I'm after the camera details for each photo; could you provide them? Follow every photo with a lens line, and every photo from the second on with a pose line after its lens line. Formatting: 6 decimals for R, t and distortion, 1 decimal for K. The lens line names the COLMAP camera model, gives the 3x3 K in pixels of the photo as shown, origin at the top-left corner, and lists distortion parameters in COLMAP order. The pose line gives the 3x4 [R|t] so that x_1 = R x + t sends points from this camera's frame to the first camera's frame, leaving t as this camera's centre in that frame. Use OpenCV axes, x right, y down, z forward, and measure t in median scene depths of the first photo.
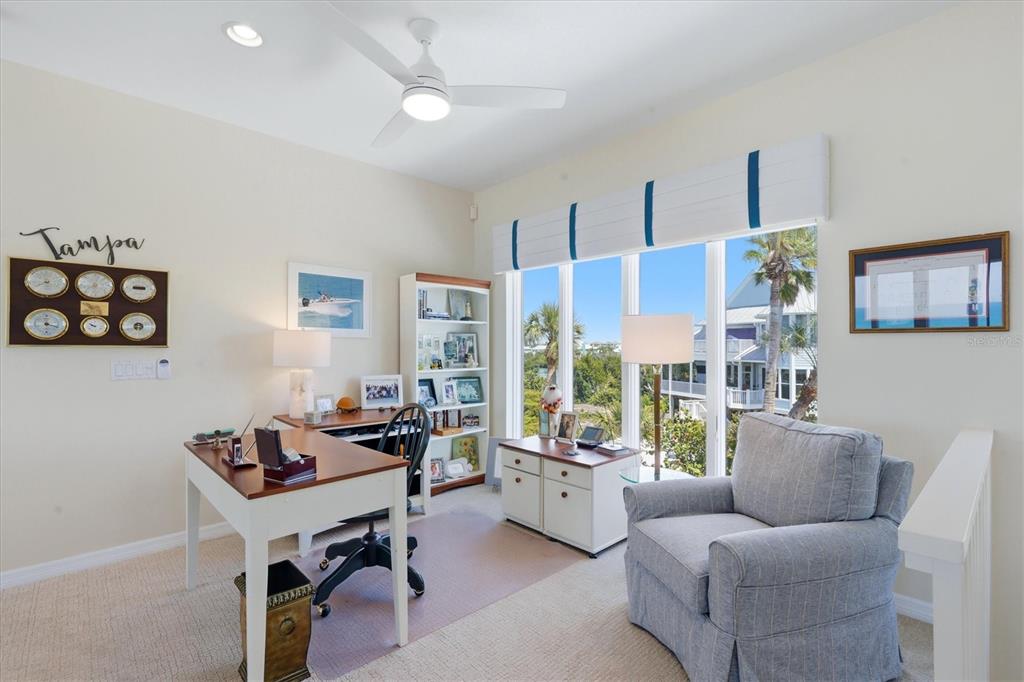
lens RADIAL K [[472.3, 0, 514.9], [0, 472.3, 343.2], [0, 0, 1]] dist [0.001751, 0.000650]
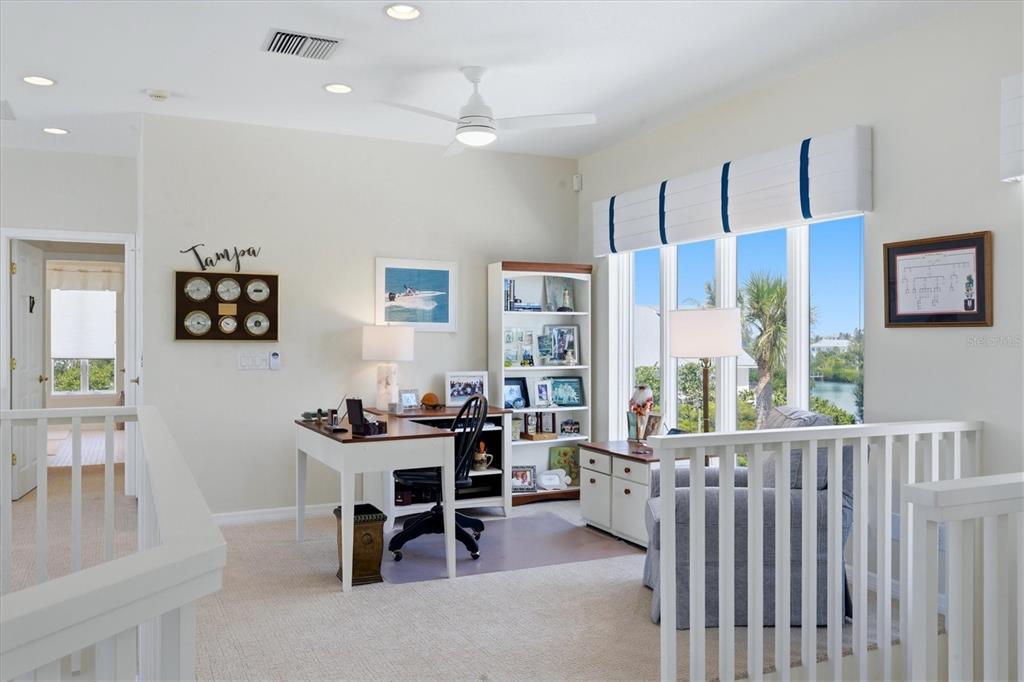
lens RADIAL K [[844.6, 0, 511.2], [0, 844.6, 338.6], [0, 0, 1]] dist [0.005395, -0.004889]
pose [[0.951808, -0.000809, -0.306693, 0.387431], [0.001939, 0.999992, 0.003379, -0.004376], [0.306688, -0.003811, 0.951802, -0.700039]]
